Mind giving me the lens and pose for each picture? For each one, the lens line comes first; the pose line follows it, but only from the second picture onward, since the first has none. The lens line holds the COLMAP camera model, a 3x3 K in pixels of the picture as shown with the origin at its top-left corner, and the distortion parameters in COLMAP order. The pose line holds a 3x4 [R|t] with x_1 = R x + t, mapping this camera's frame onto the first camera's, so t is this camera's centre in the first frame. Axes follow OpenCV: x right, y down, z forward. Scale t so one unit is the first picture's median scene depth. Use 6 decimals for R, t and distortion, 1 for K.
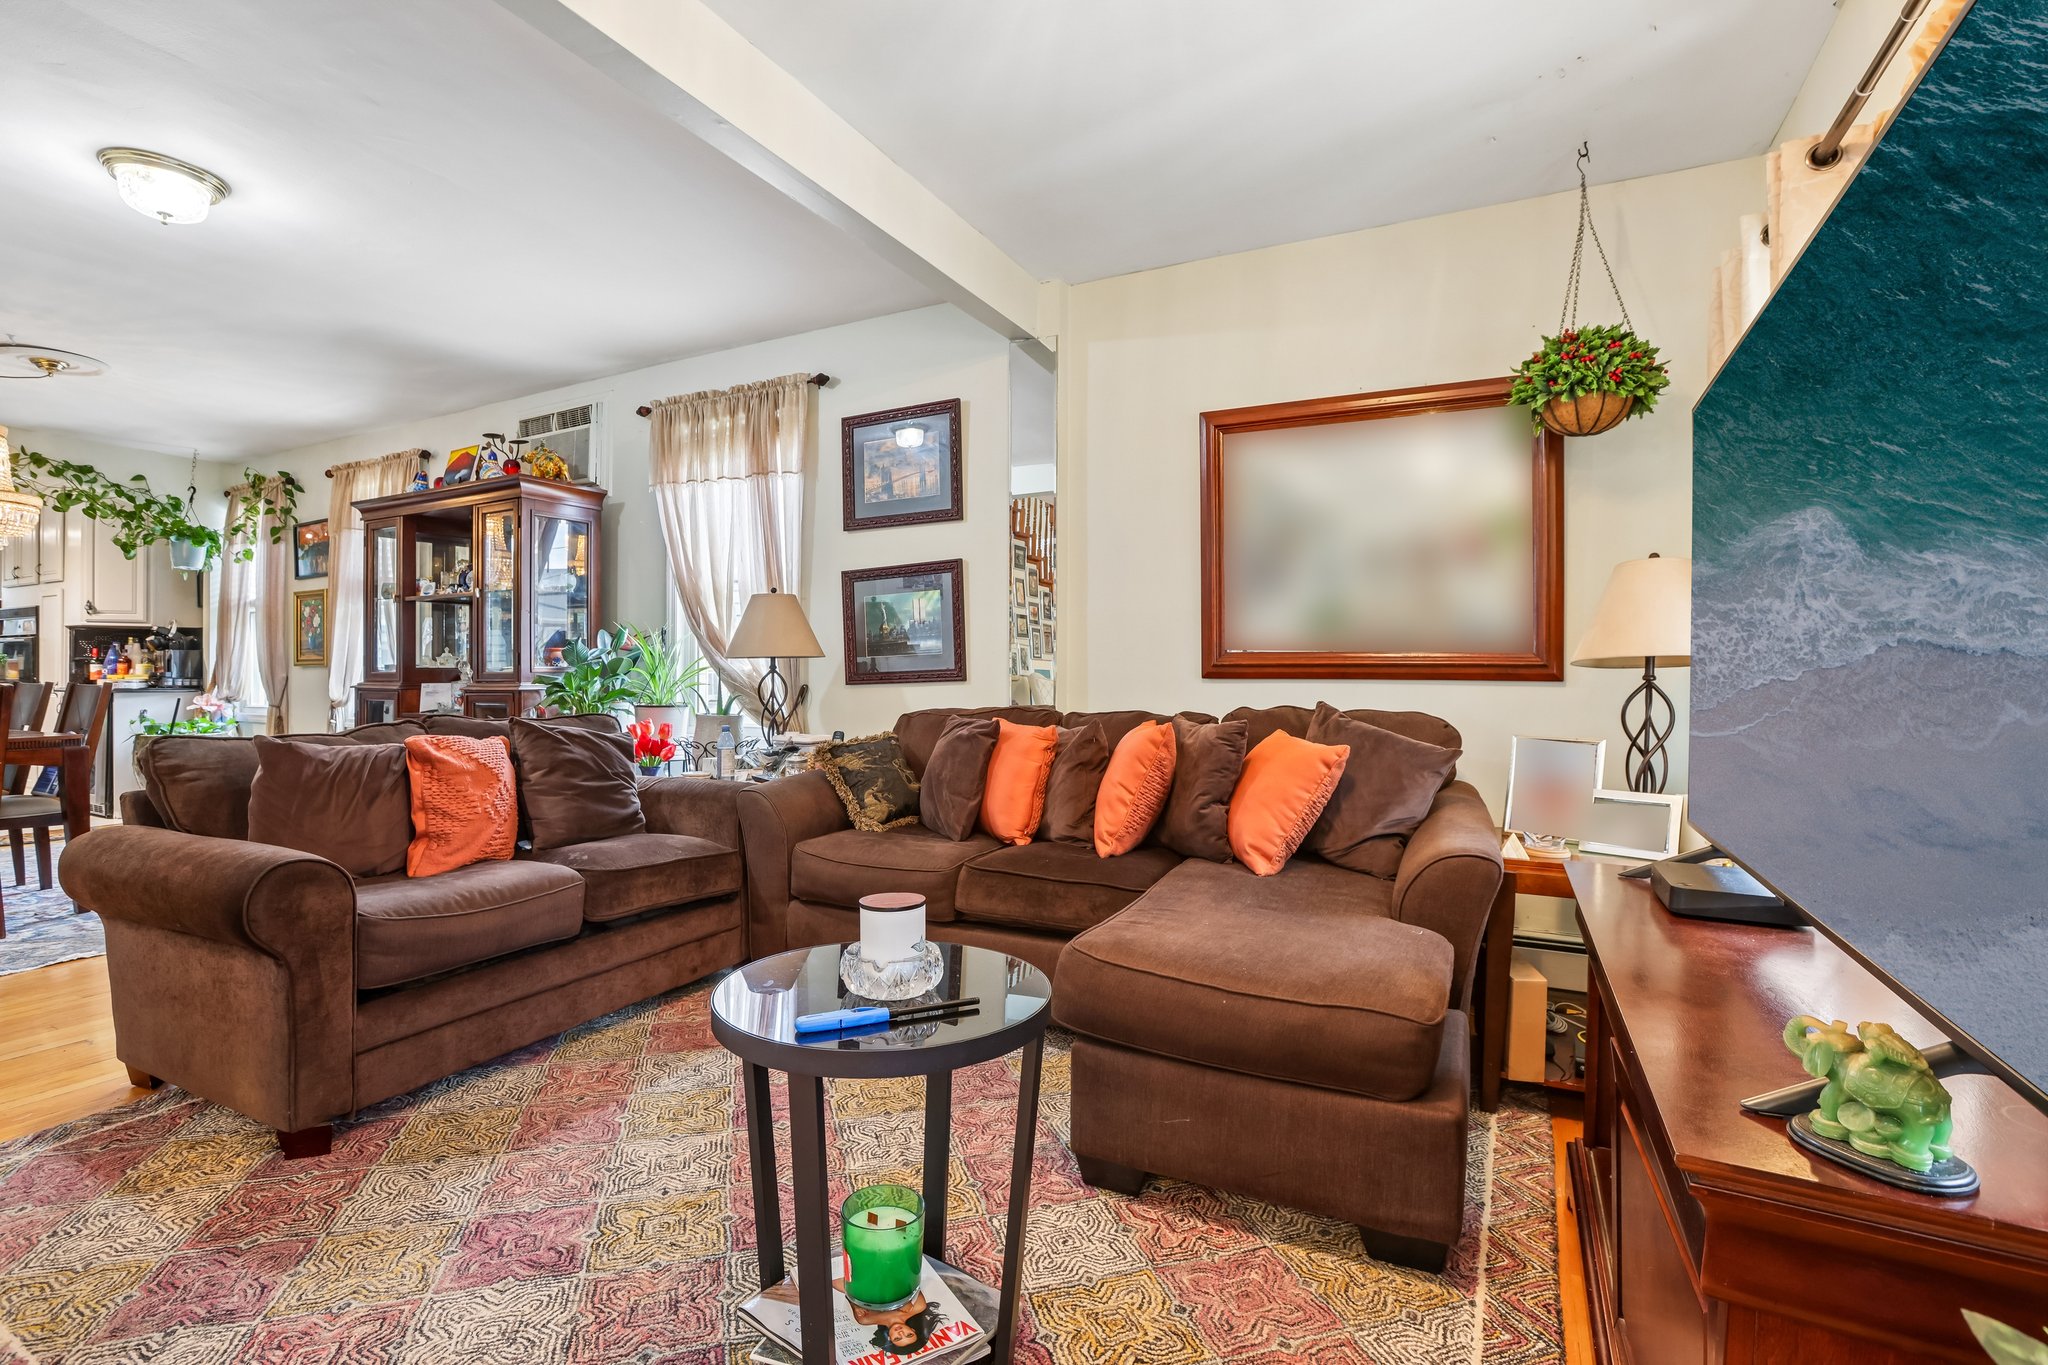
lens RADIAL K [[931.3, 0, 1023.7], [0, 931.3, 671.4], [0, 0, 1]] dist [-0.045478, 0.015591]
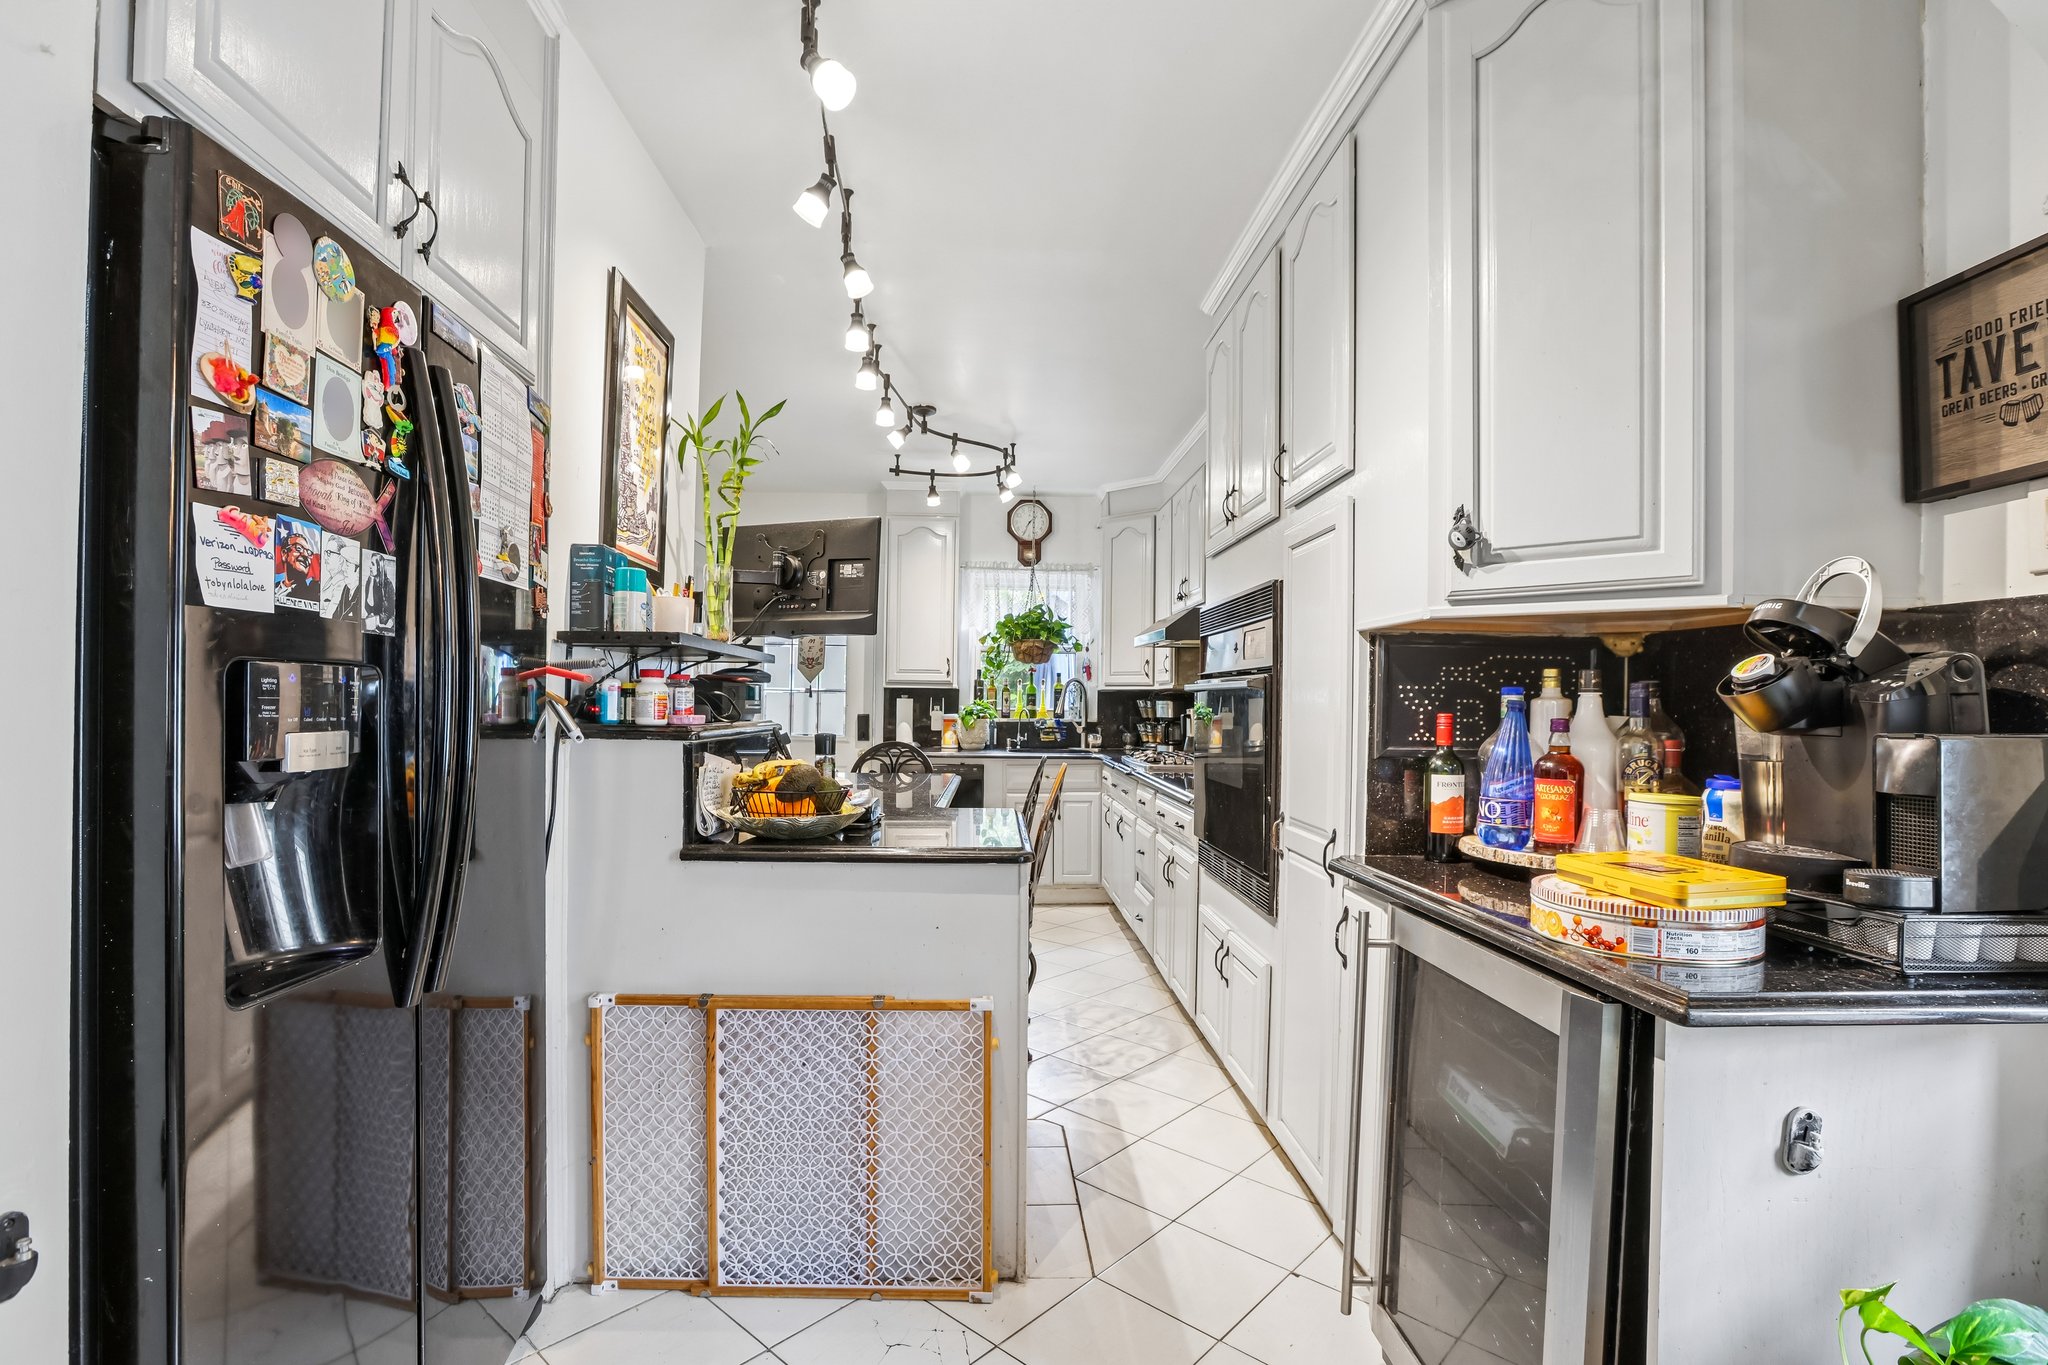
lens RADIAL K [[931.3, 0, 1023.7], [0, 931.3, 671.4], [0, 0, 1]] dist [-0.045478, 0.015591]
pose [[0.501349, -0.023723, -0.864920, -1.421613], [-0.011868, 0.999342, -0.034289, -0.044795], [0.865164, 0.027455, 0.500737, 1.258168]]
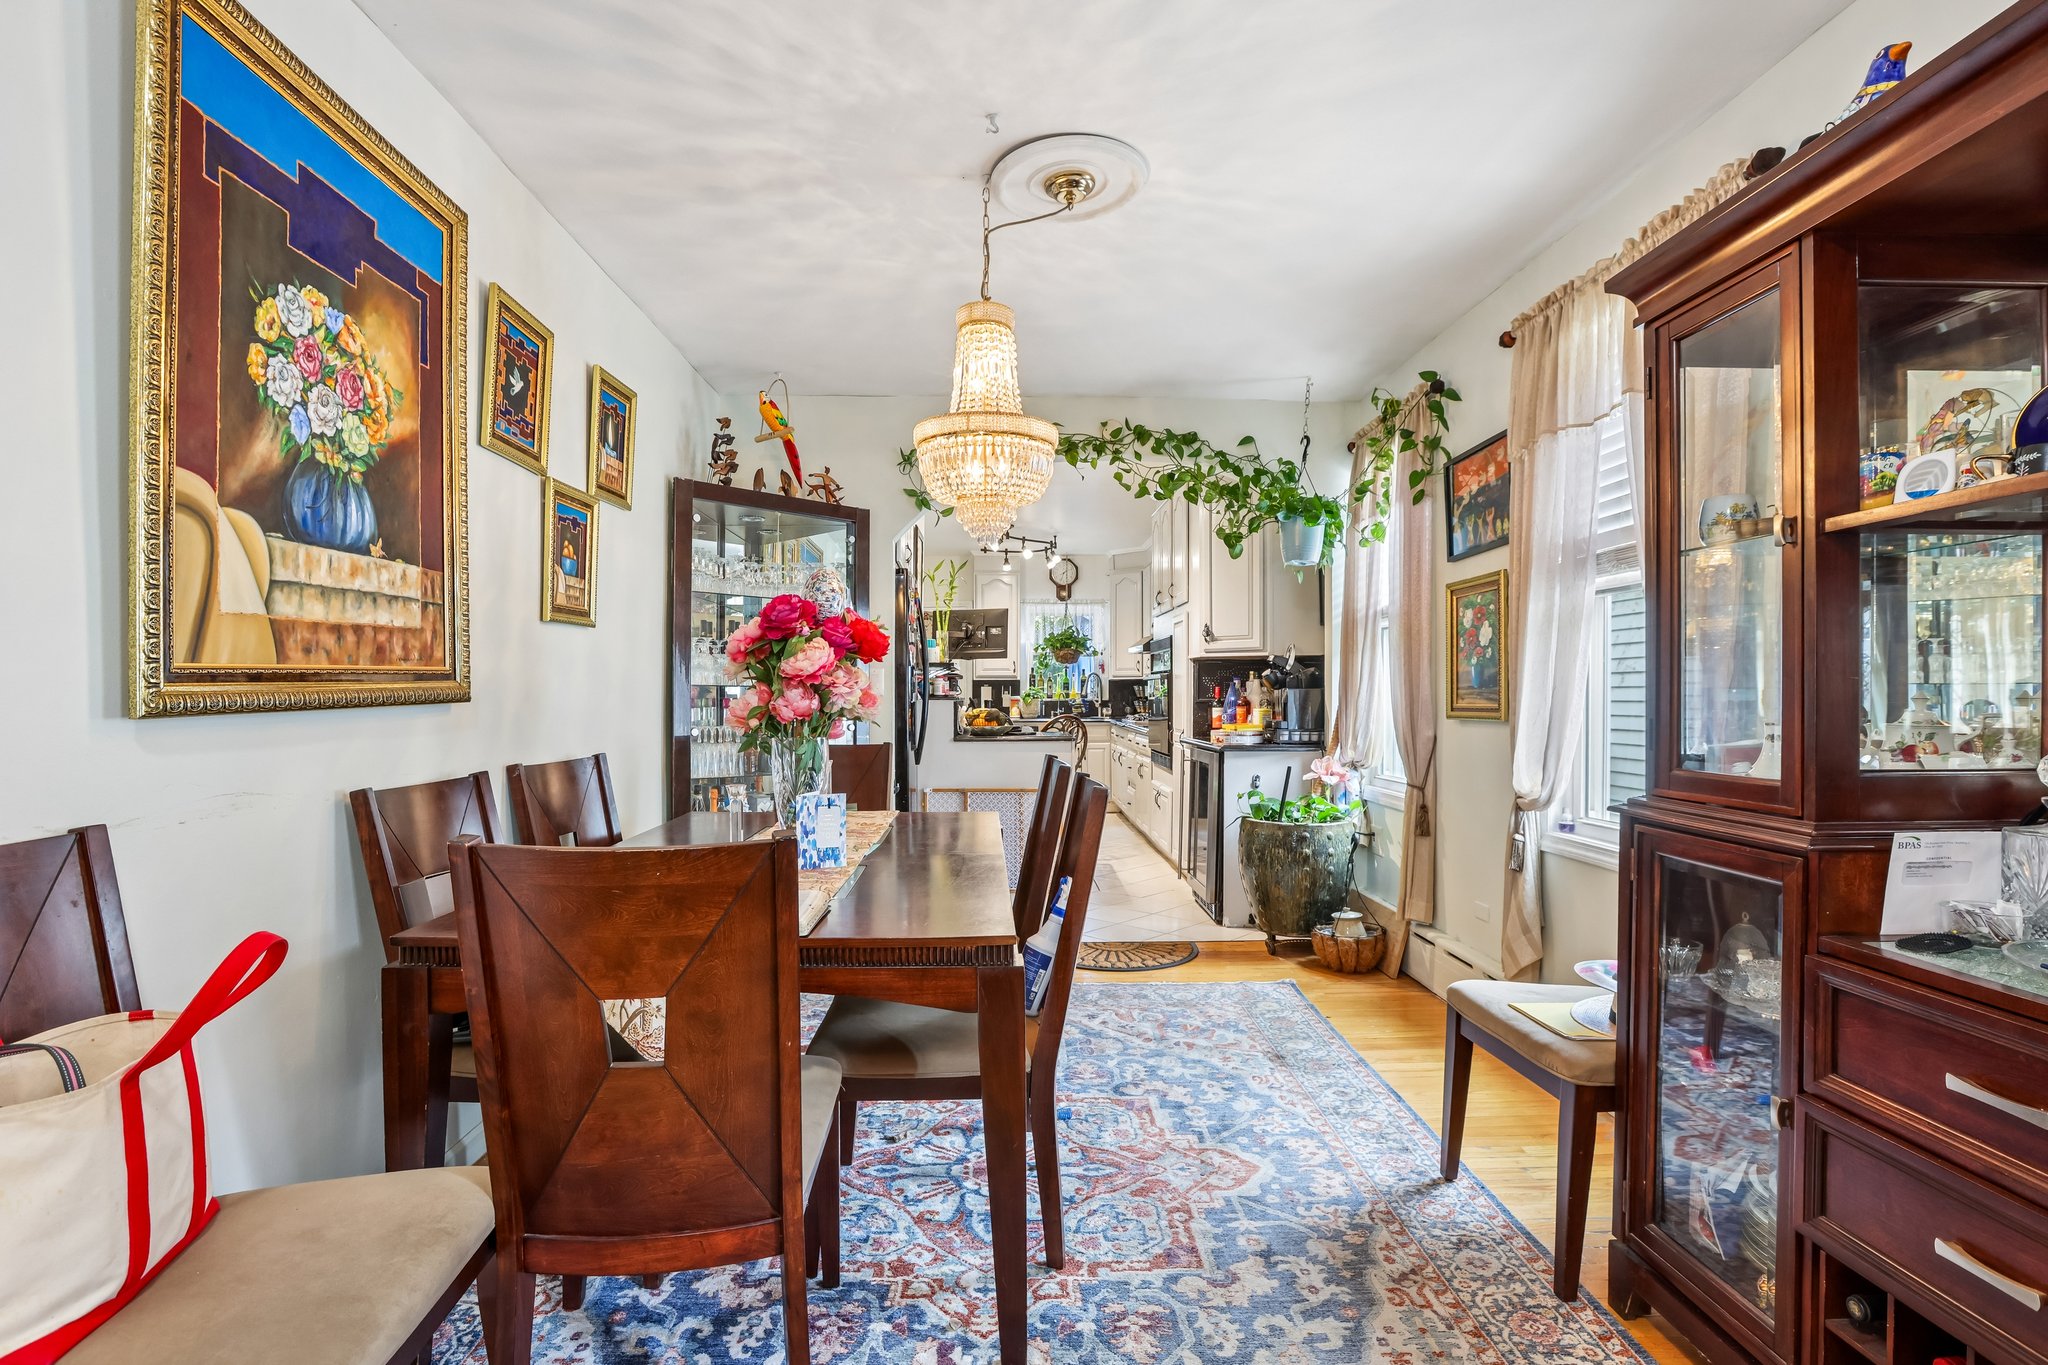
lens RADIAL K [[972.1, 0, 1022.5], [0, 972.1, 704.2], [0, 0, 1]] dist [-0.052502, 0.000060]
pose [[0.480204, 0.008358, -0.877117, -0.634833], [0.002499, 0.999938, 0.010896, -0.033222], [0.877154, -0.007424, 0.480153, 0.758705]]
